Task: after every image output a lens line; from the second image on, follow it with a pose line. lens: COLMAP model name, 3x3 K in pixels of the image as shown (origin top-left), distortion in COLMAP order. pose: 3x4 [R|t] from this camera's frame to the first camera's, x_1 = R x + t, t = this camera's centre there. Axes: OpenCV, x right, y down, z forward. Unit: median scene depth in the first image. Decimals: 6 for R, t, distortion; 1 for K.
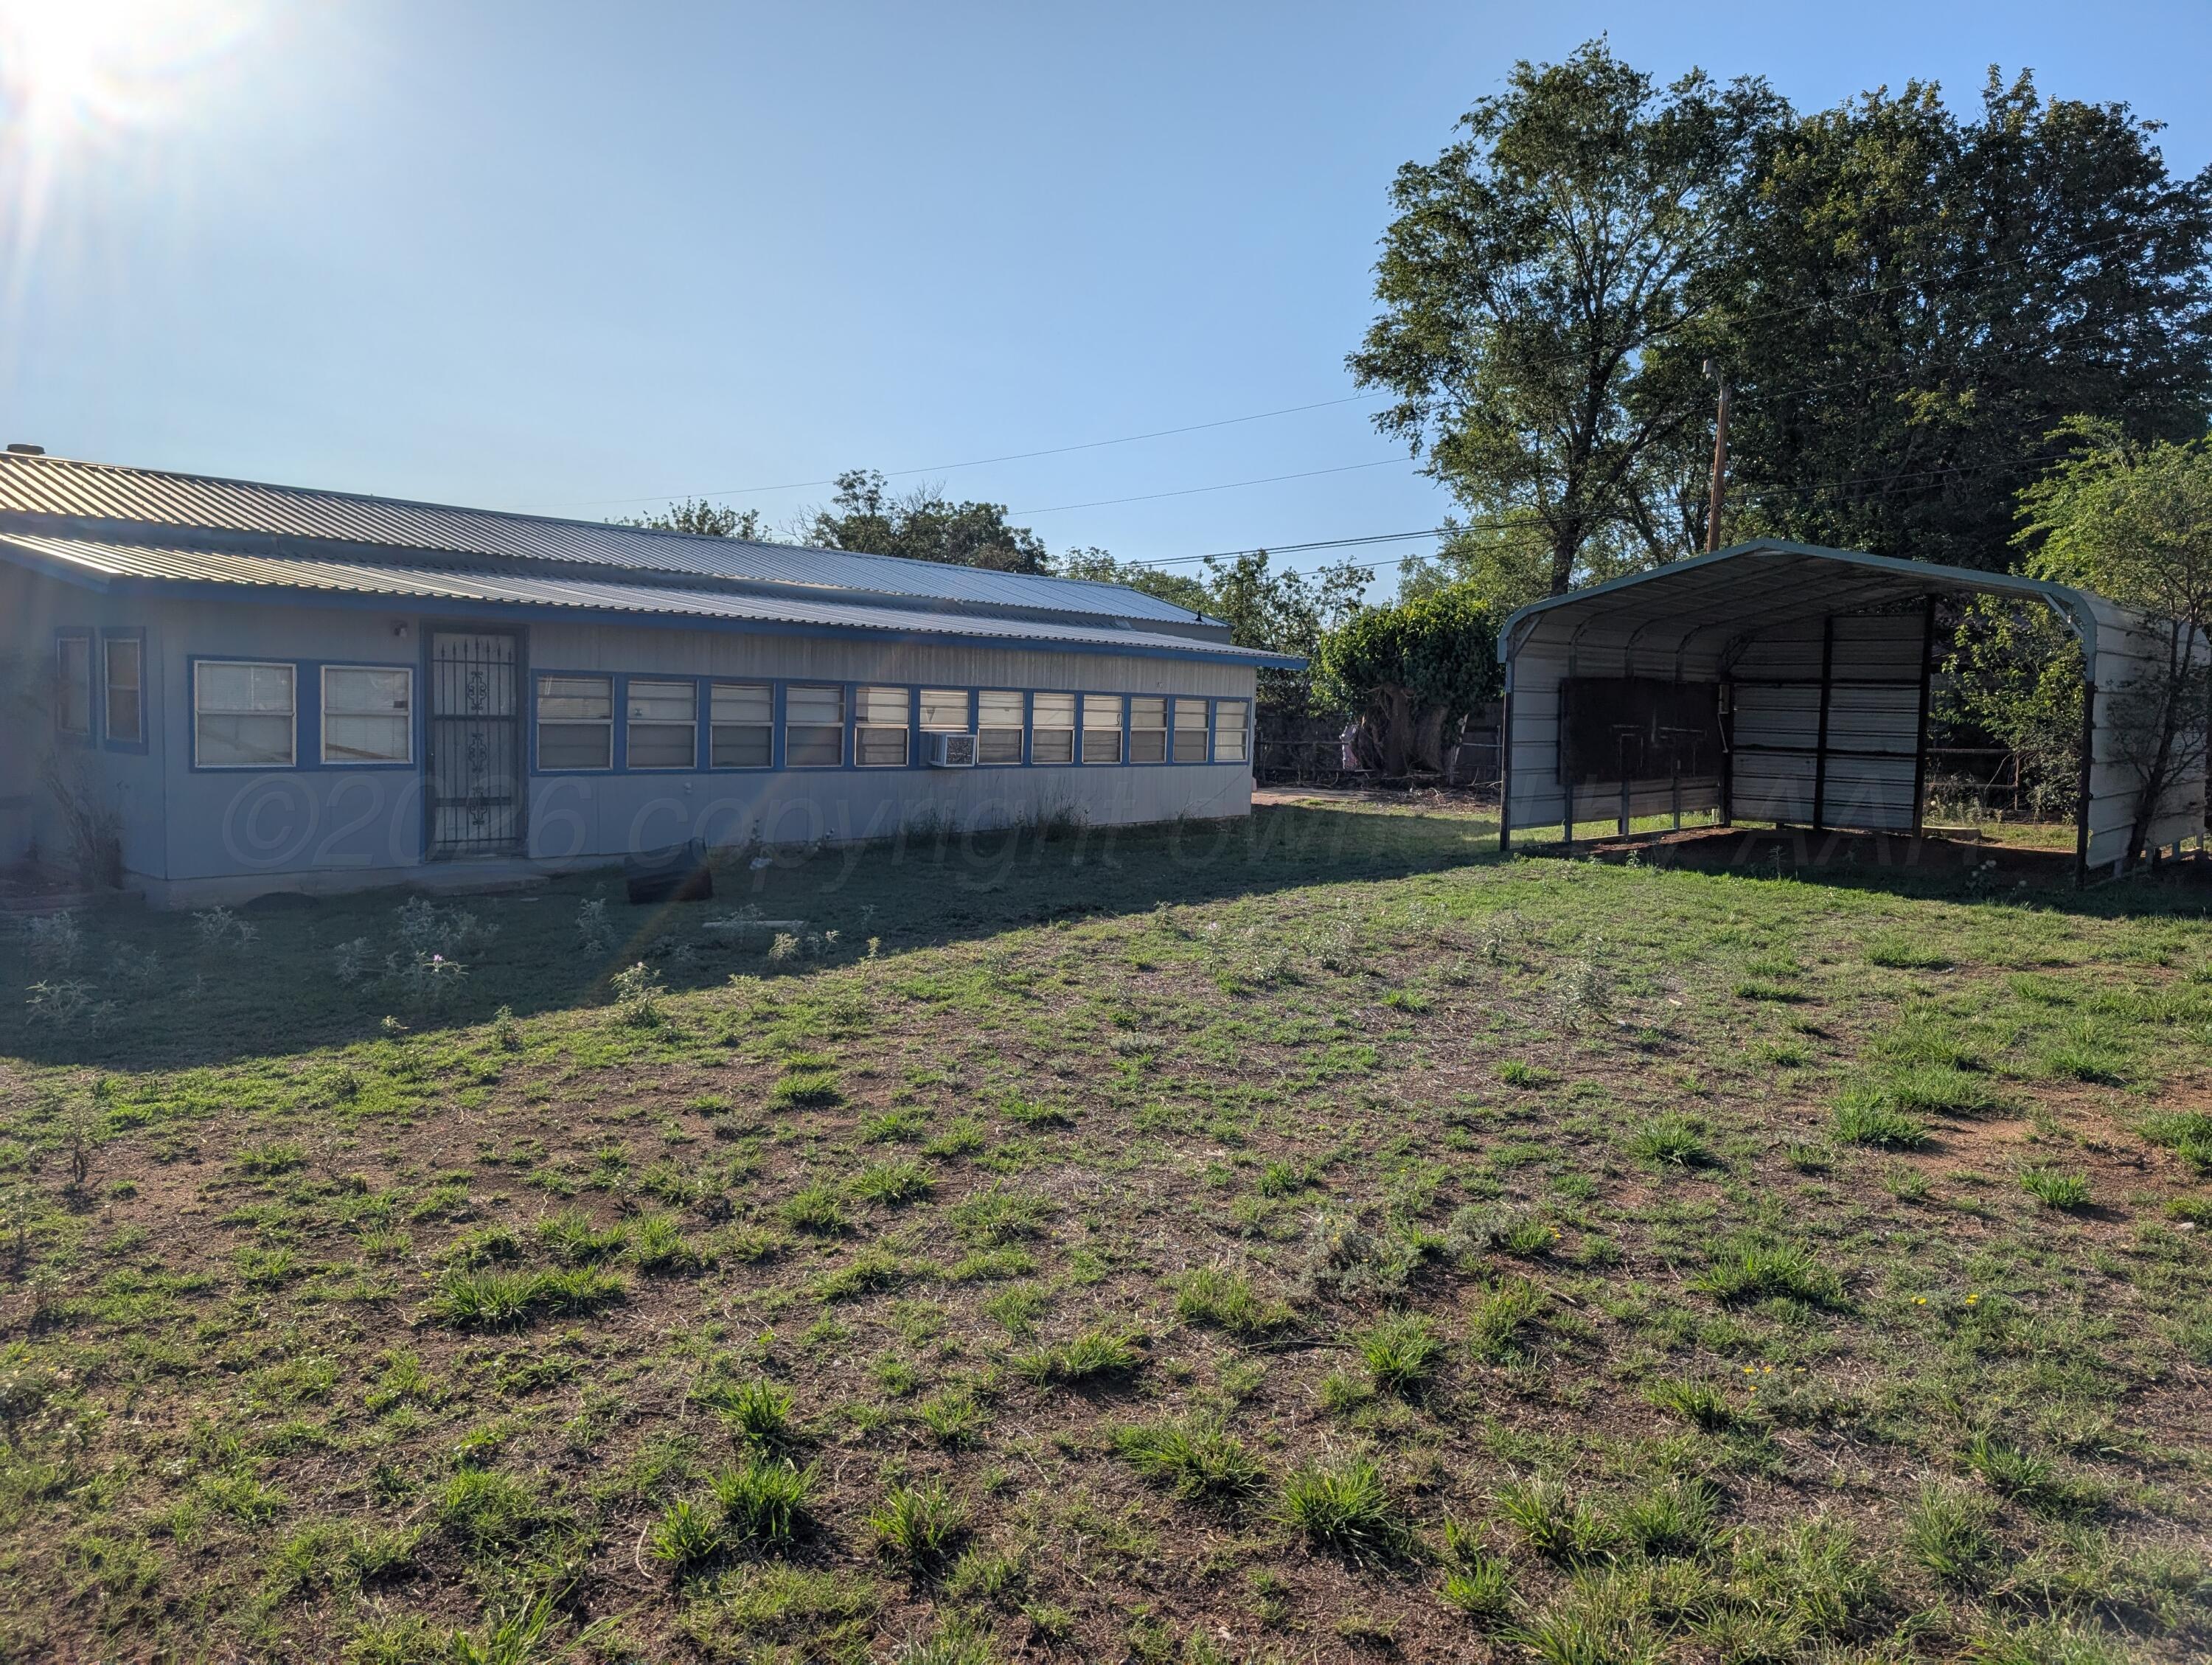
lens RADIAL K [[1551.3, 0, 1083.7], [0, 1551.3, 833.5], [0, 0, 1]] dist [-0.002351, -0.005566]
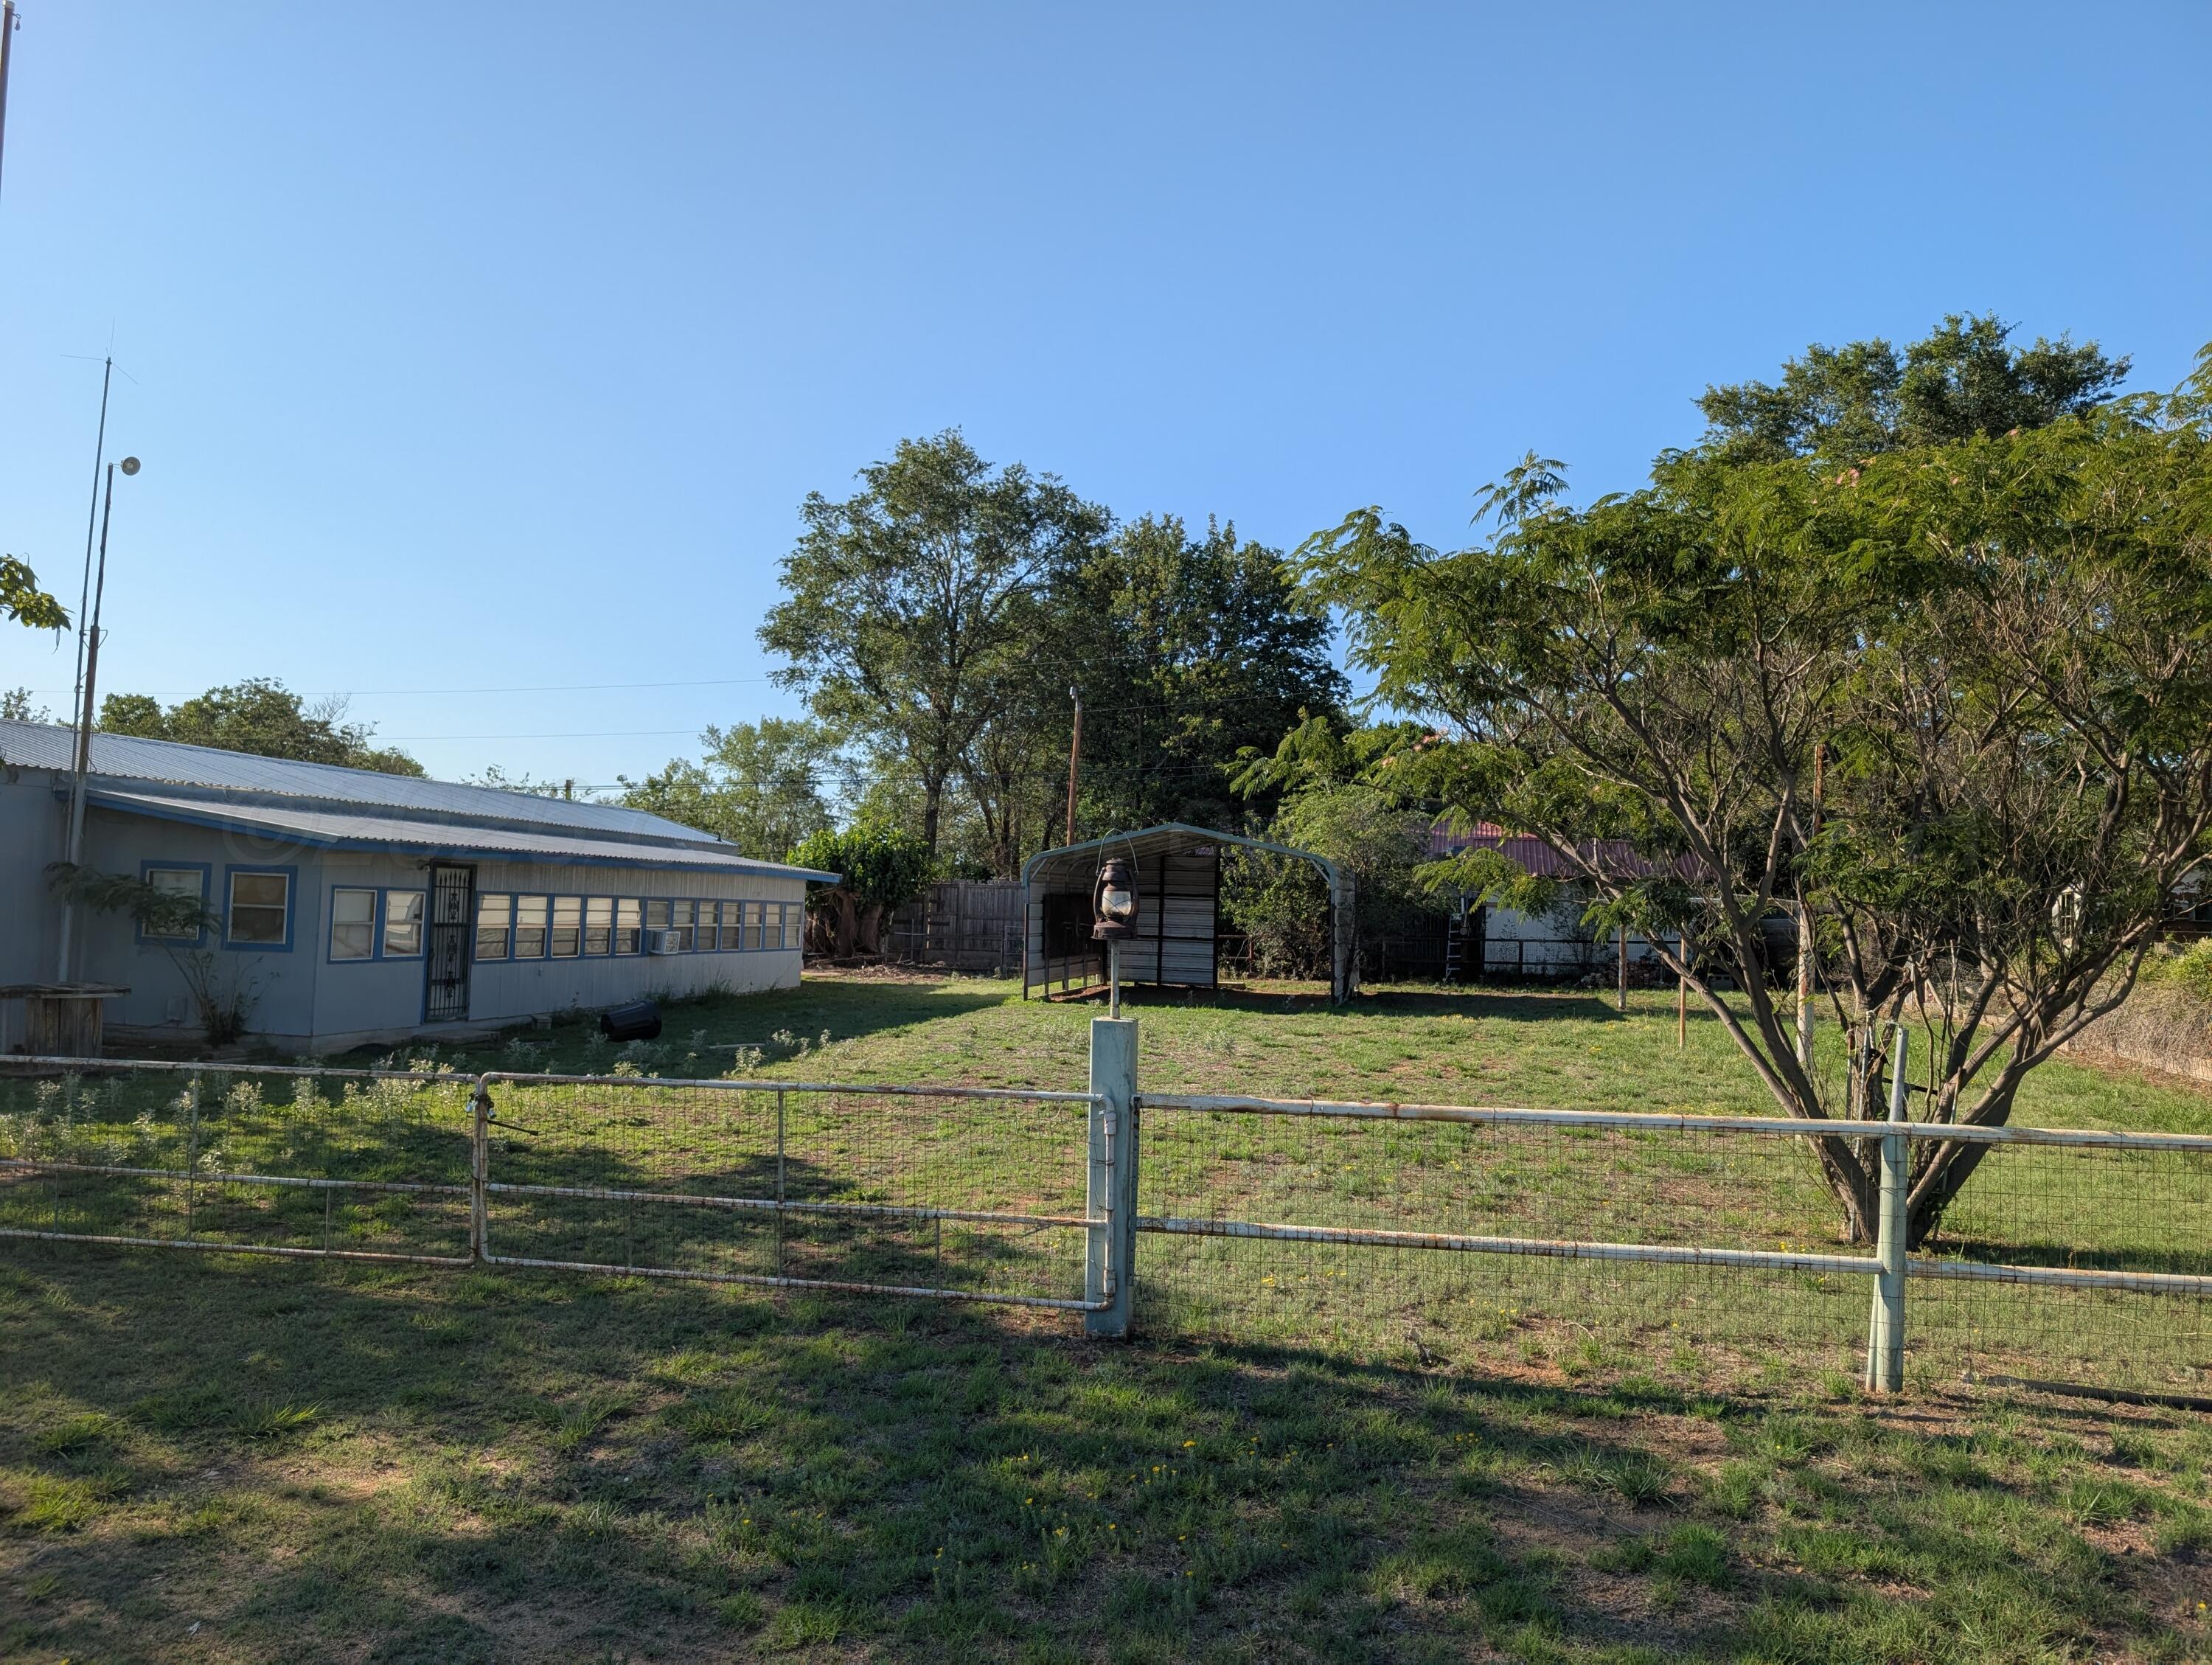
lens RADIAL K [[1548.9, 0, 1112.6], [0, 1548.9, 861.6], [0, 0, 1]] dist [0.004986, -0.007045]
pose [[0.864990, 0.014312, 0.501585, -0.331330], [0.037360, 0.994982, -0.092819, 0.014738], [-0.500396, 0.099027, 0.860115, -0.331710]]
